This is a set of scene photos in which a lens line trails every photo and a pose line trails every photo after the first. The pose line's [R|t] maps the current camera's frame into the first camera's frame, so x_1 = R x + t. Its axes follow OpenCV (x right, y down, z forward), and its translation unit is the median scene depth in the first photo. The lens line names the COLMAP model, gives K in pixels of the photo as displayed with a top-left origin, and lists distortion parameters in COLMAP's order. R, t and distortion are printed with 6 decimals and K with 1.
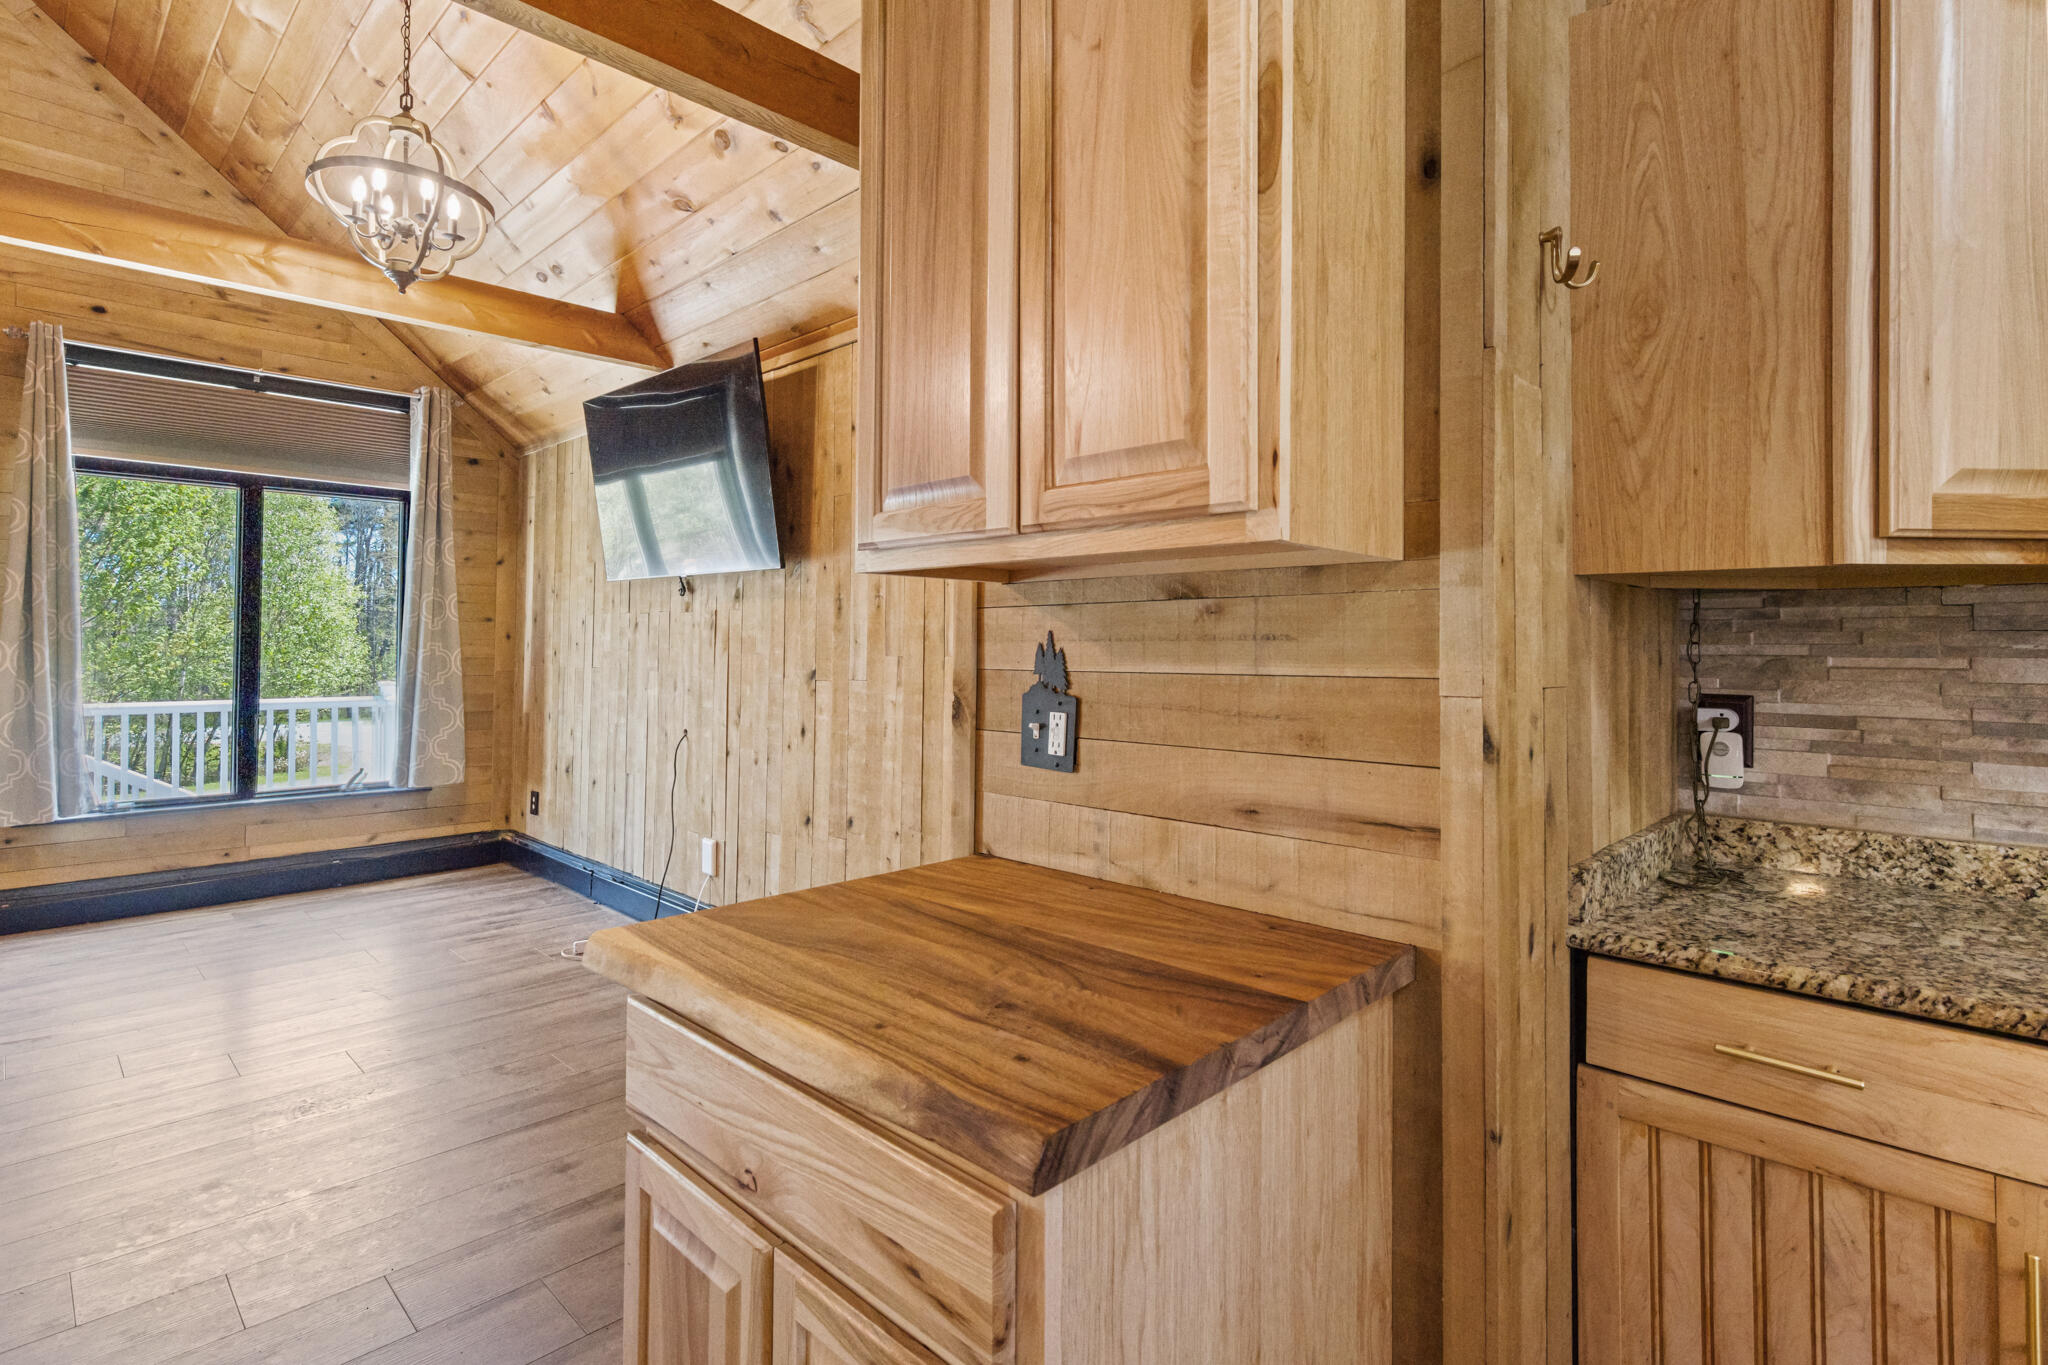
lens RADIAL K [[1001.5, 0, 1024.4], [0, 1001.5, 632.8], [0, 0, 1]] dist [-0.001352, 0.000709]
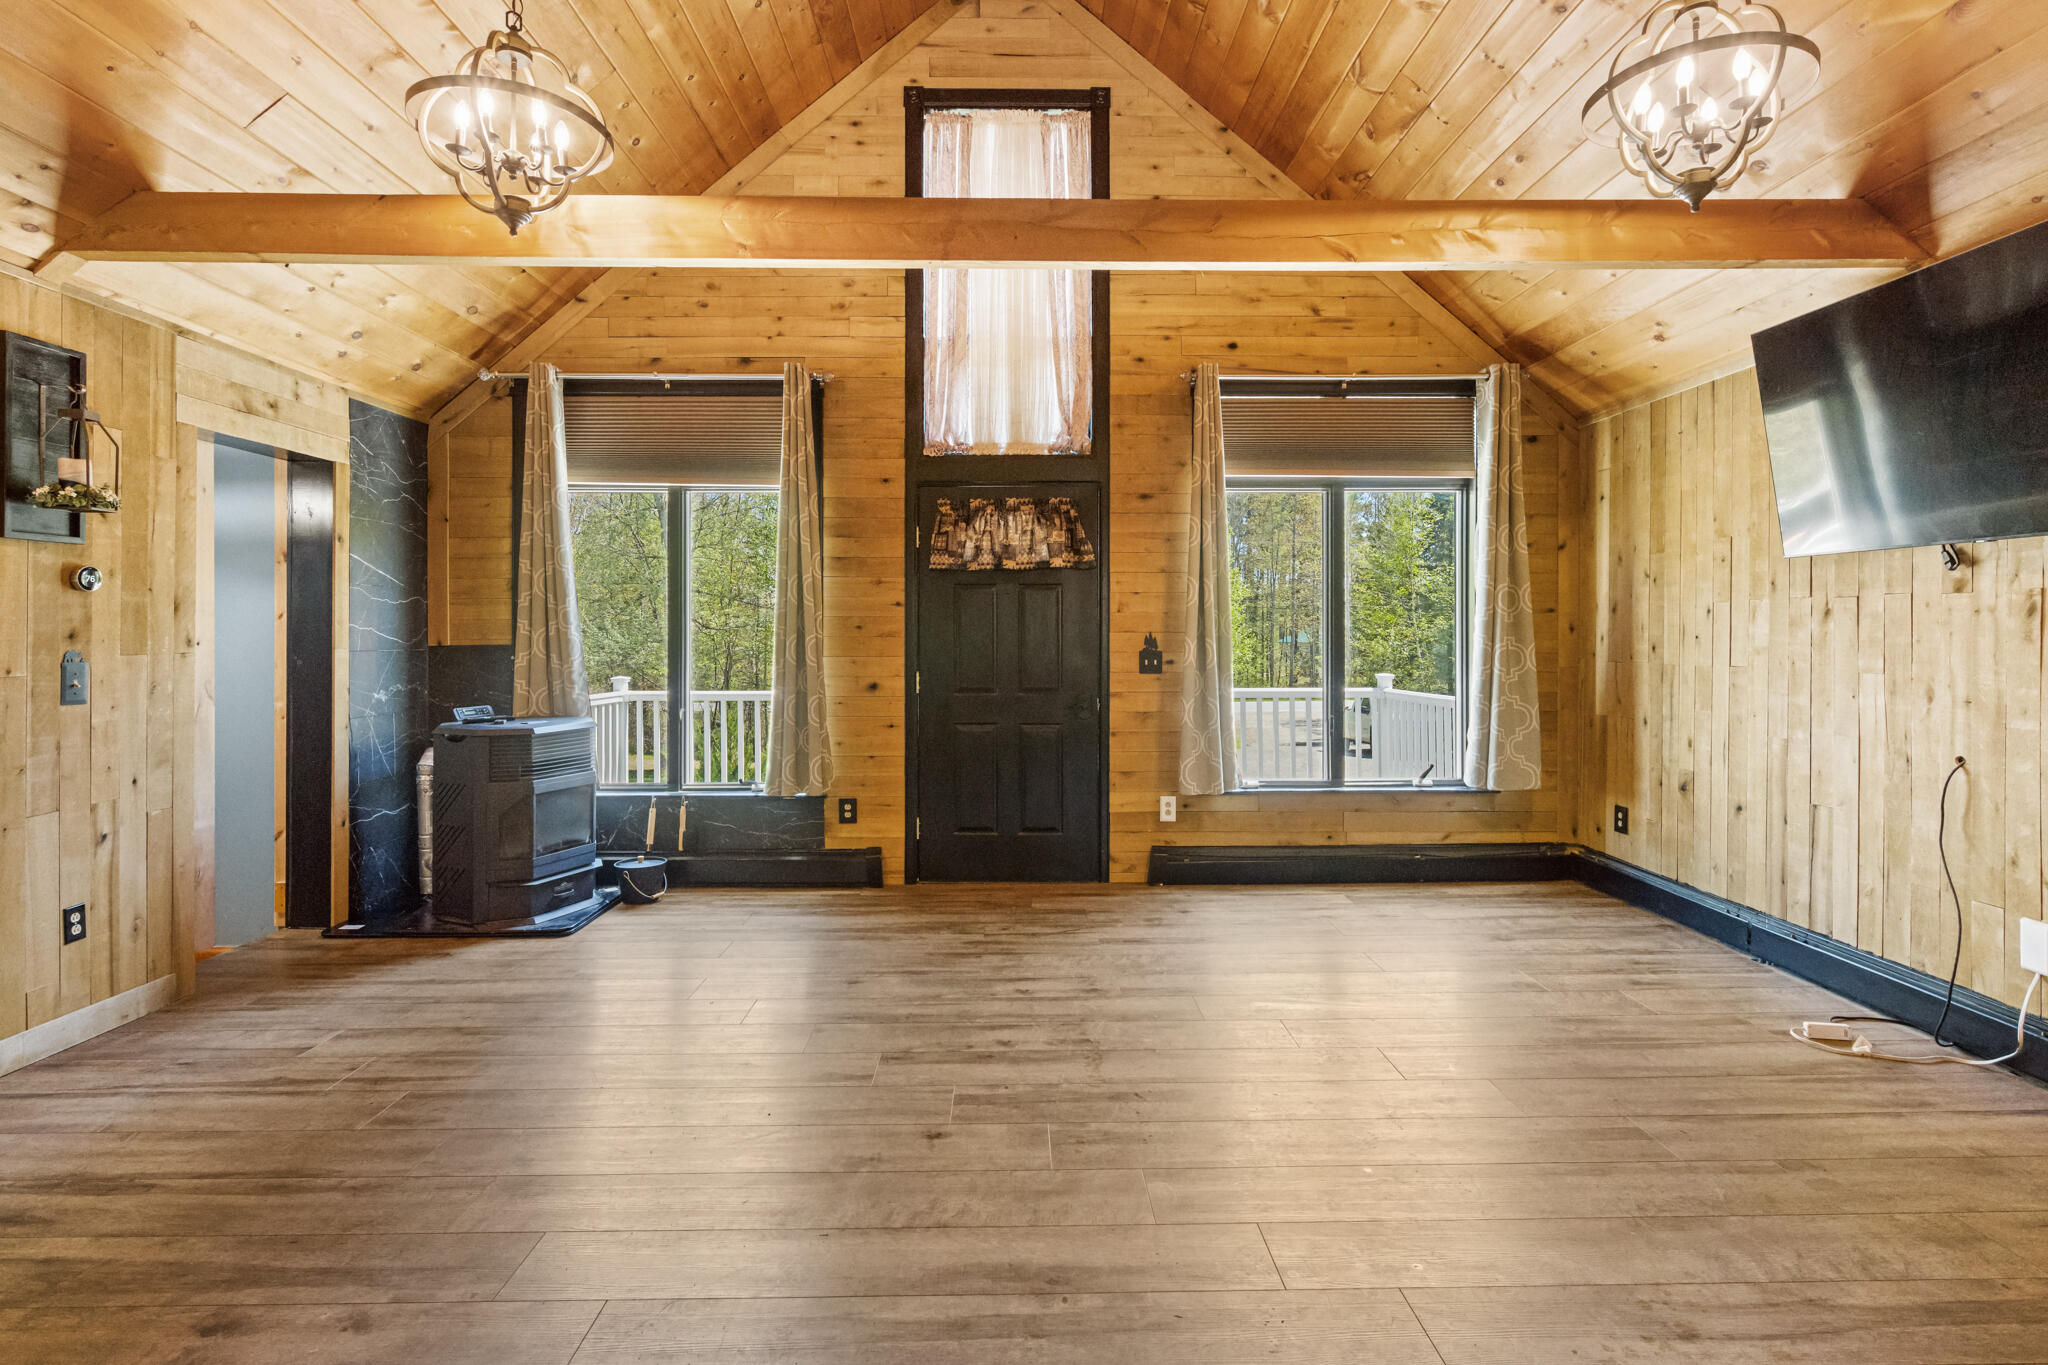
lens RADIAL K [[1001.5, 0, 1027.2], [0, 1001.5, 631.2], [0, 0, 1]] dist [-0.001352, 0.000709]
pose [[0.709011, -0.009085, -0.705139, -0.258167], [0.015249, 0.999881, 0.002450, -0.004363], [0.705032, -0.012490, 0.709065, 0.021087]]
